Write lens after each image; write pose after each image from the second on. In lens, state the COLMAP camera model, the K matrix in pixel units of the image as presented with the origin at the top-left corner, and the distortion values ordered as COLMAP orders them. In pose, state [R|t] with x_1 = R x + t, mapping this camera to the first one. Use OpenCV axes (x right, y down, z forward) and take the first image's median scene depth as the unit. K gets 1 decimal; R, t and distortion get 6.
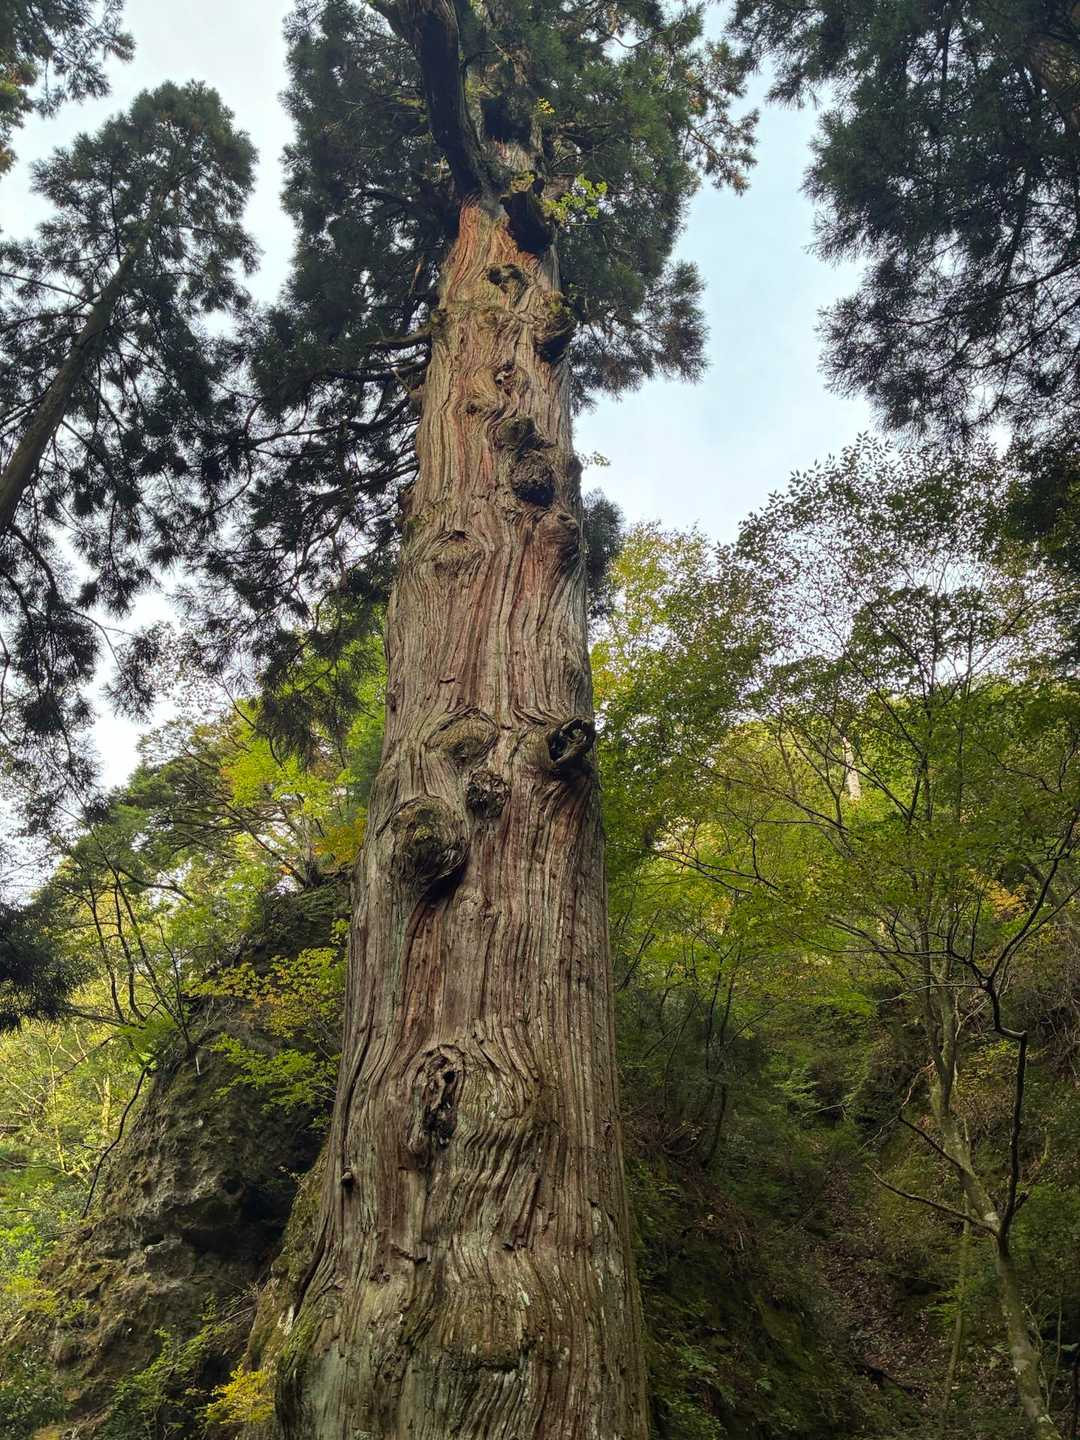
lens RADIAL K [[1151.4, 0, 568.5], [0, 1151.4, 713.3], [0, 0, 1]] dist [0.065658, -0.083545]
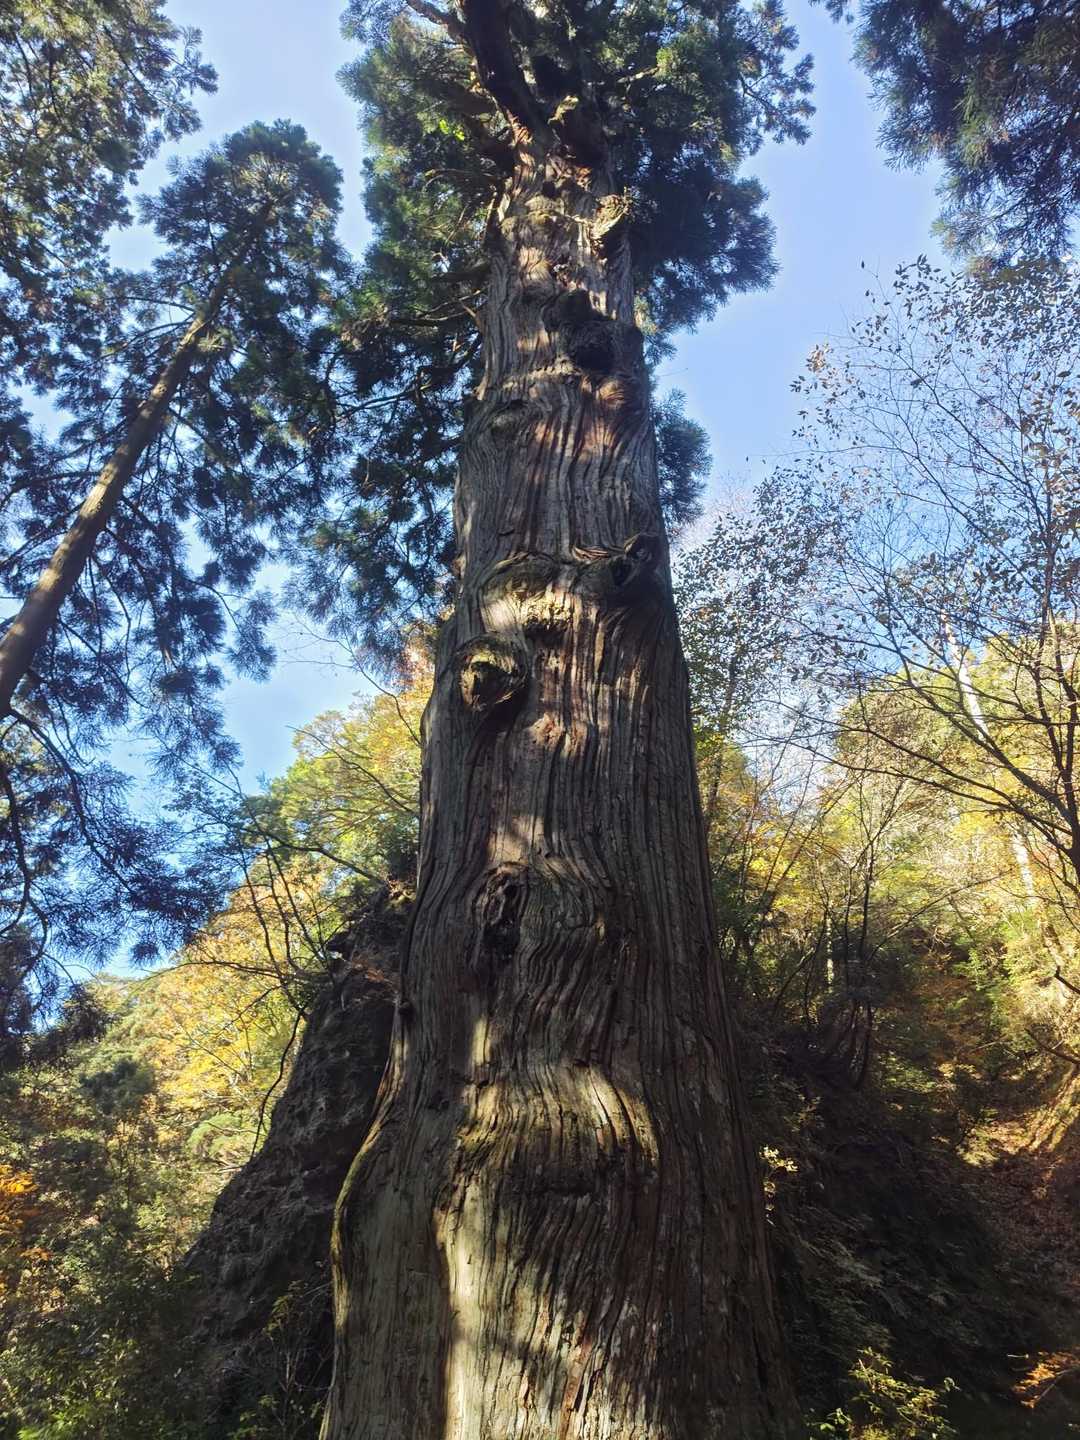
lens RADIAL K [[1038.9, 0, 558.8], [0, 1038.9, 722.2], [0, 0, 1]] dist [0.042228, -0.054927]
pose [[0.985609, -0.094788, -0.139968, 0.032141], [0.092057, 0.995418, -0.025875, 0.117258], [0.141779, 0.012617, 0.989818, 0.122281]]
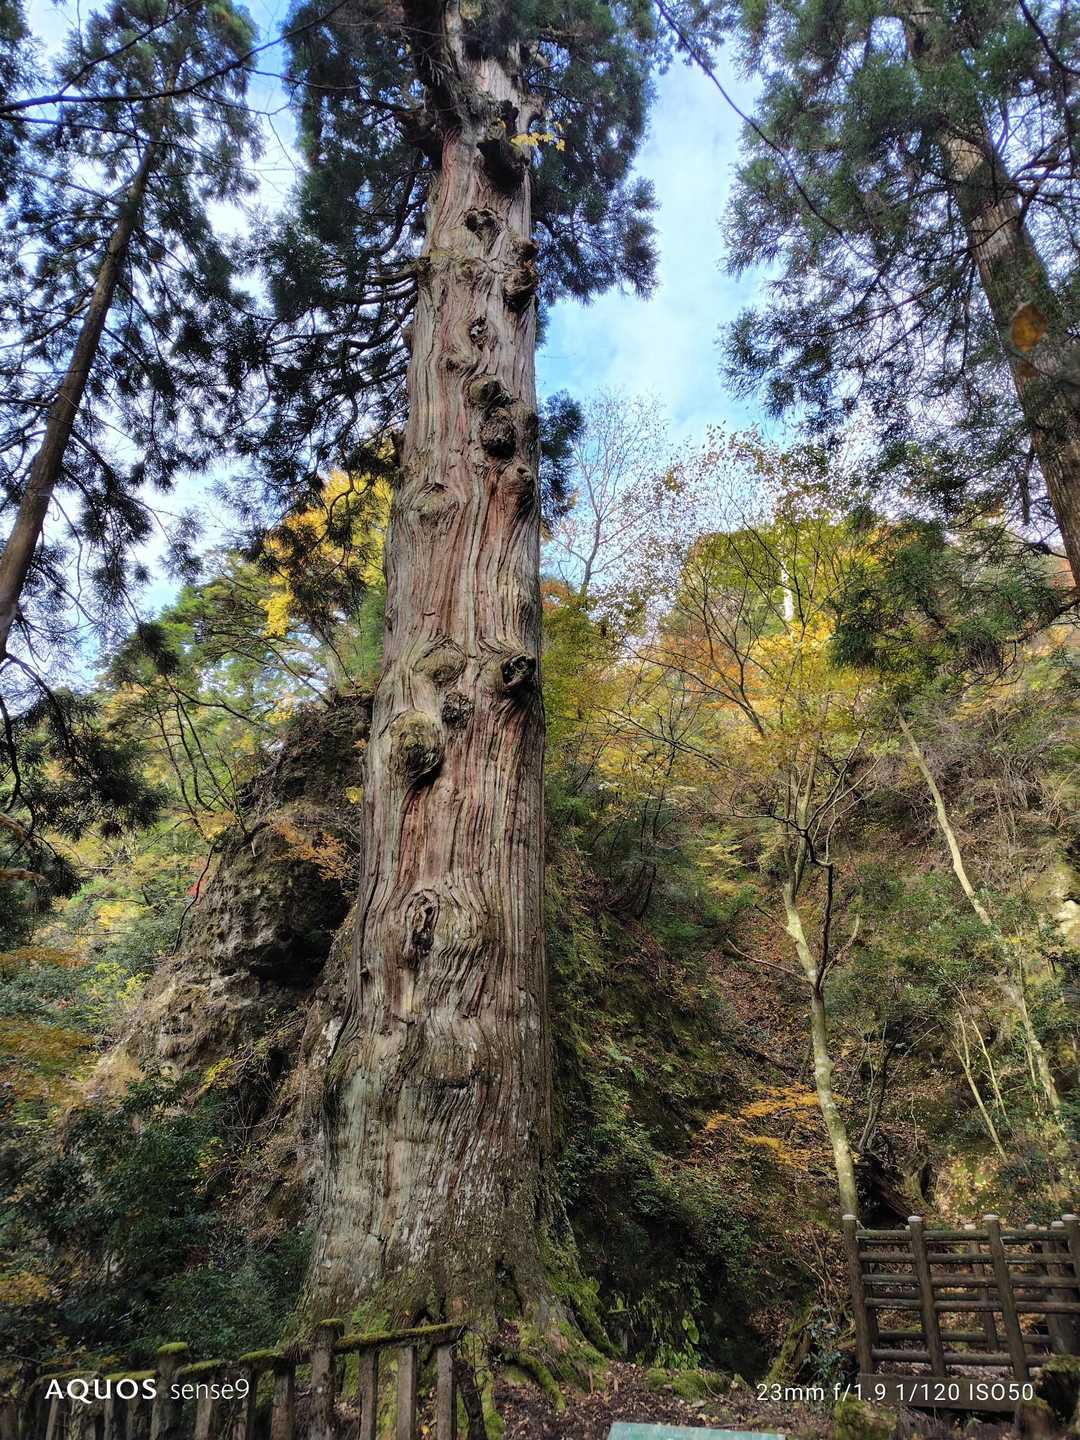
lens RADIAL K [[1041.8, 0, 598.4], [0, 1041.8, 722.4], [0, 0, 1]] dist [0.055051, -0.053328]
pose [[0.999446, 0.013438, 0.030457, 0.043448], [-0.019967, 0.974053, 0.225438, -0.140827], [-0.026637, -0.225921, 0.973781, -0.172138]]
